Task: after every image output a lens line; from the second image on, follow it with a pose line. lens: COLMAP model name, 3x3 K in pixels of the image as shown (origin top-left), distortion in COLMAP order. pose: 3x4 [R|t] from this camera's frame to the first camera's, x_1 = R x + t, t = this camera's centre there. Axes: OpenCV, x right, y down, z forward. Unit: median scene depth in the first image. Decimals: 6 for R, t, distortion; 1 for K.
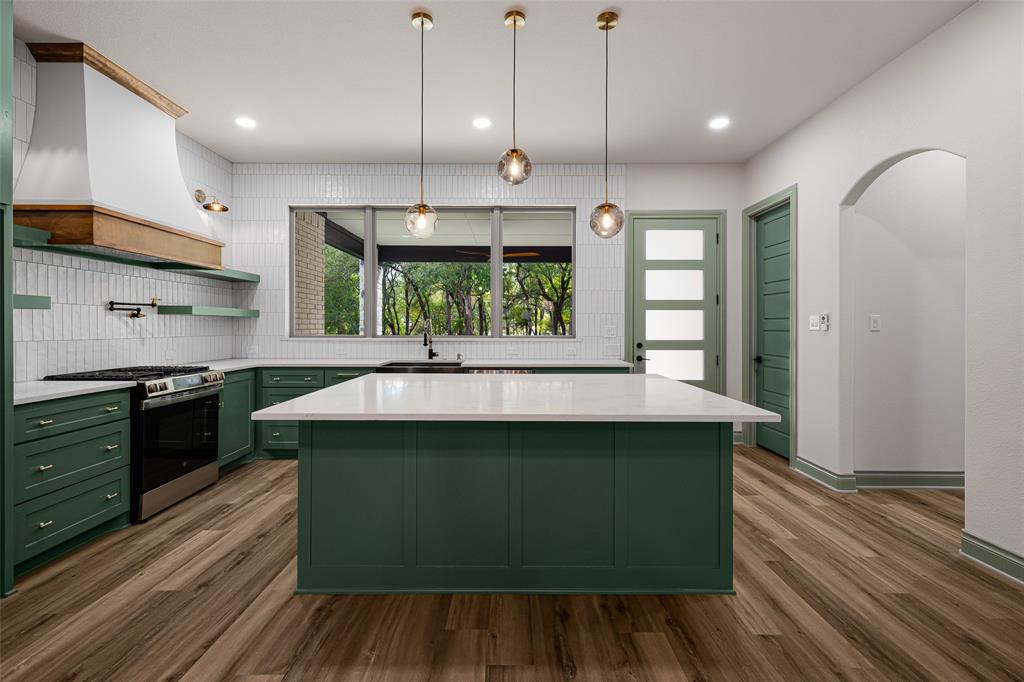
lens RADIAL K [[436.9, 0, 518.9], [0, 436.9, 329.5], [0, 0, 1]] dist [0.001891, 0.000341]
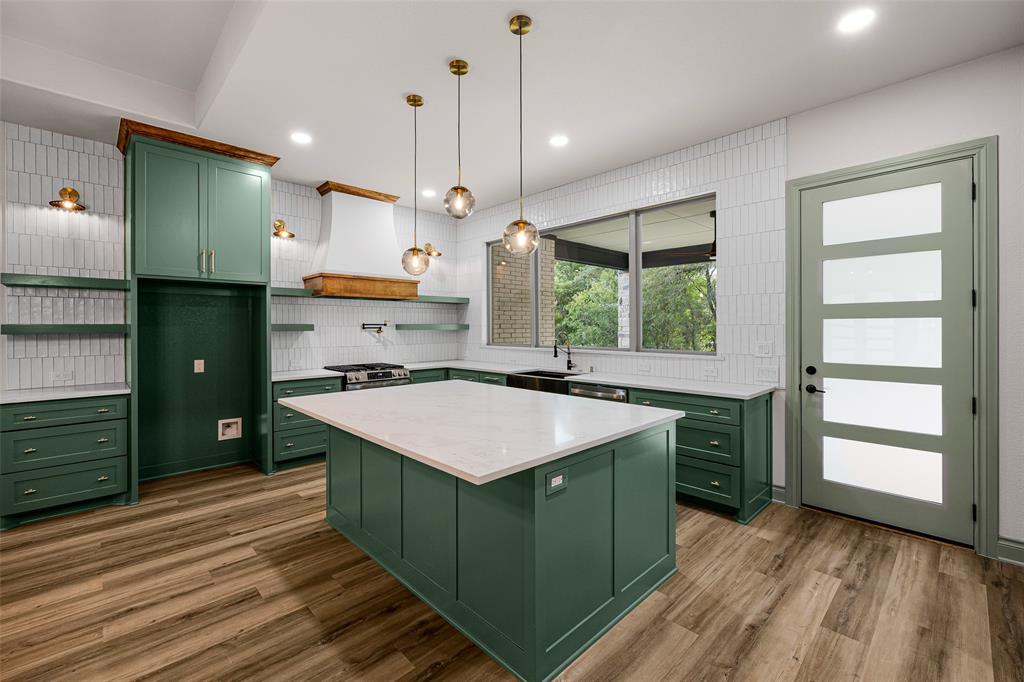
lens RADIAL K [[436.9, 0, 518.9], [0, 436.9, 329.5], [0, 0, 1]] dist [0.001891, 0.000341]
pose [[0.693617, 0.000834, -0.720344, 0.638898], [-0.000385, 1.000000, 0.000787, -0.040368], [0.720344, -0.000268, 0.693617, 0.253814]]
